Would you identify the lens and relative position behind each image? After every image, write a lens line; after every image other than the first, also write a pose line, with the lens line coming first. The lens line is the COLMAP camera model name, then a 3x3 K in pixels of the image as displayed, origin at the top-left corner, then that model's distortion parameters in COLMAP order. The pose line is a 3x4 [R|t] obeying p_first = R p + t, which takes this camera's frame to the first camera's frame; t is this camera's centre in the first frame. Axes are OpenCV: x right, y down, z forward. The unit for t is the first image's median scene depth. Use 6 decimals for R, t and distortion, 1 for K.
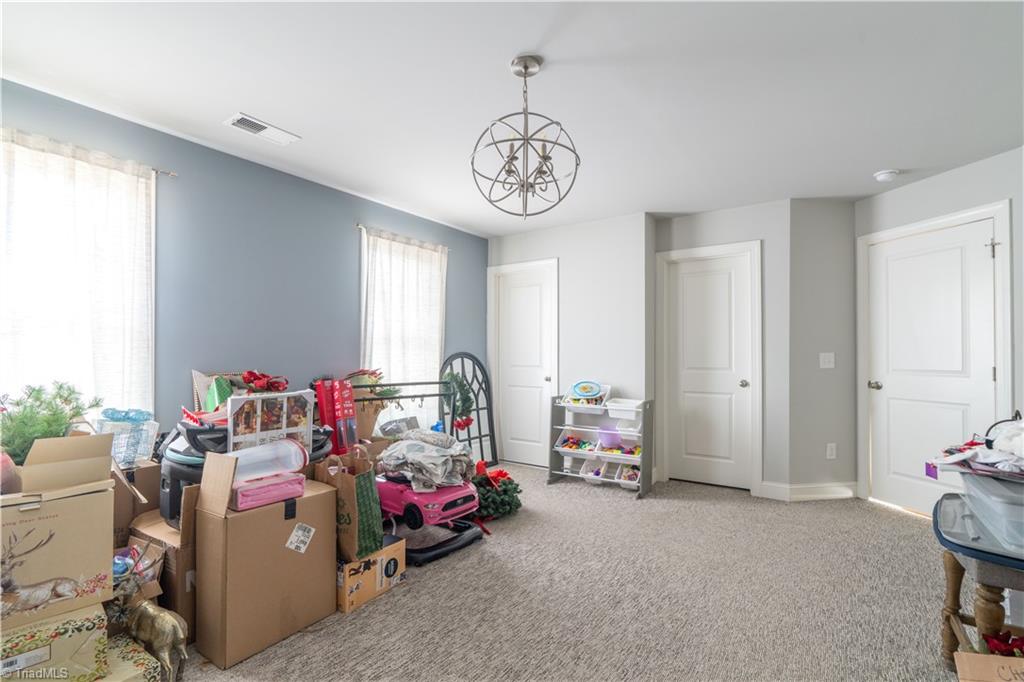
lens RADIAL K [[473.6, 0, 518.5], [0, 473.6, 349.6], [0, 0, 1]] dist [-0.010154, 0.003442]
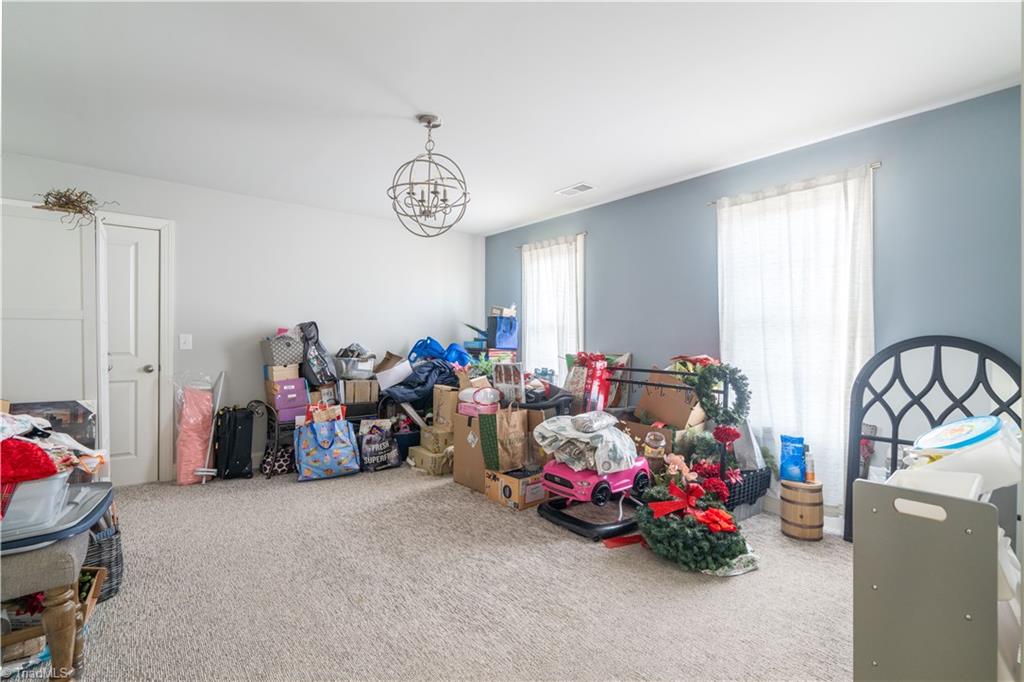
lens RADIAL K [[473.6, 0, 518.2], [0, 473.6, 339.5], [0, 0, 1]] dist [-0.010154, 0.003442]
pose [[-0.286437, -0.008277, -0.958063, 1.069370], [0.008684, 0.999899, -0.011235, 0.023776], [0.958060, -0.011538, -0.286336, 1.428943]]
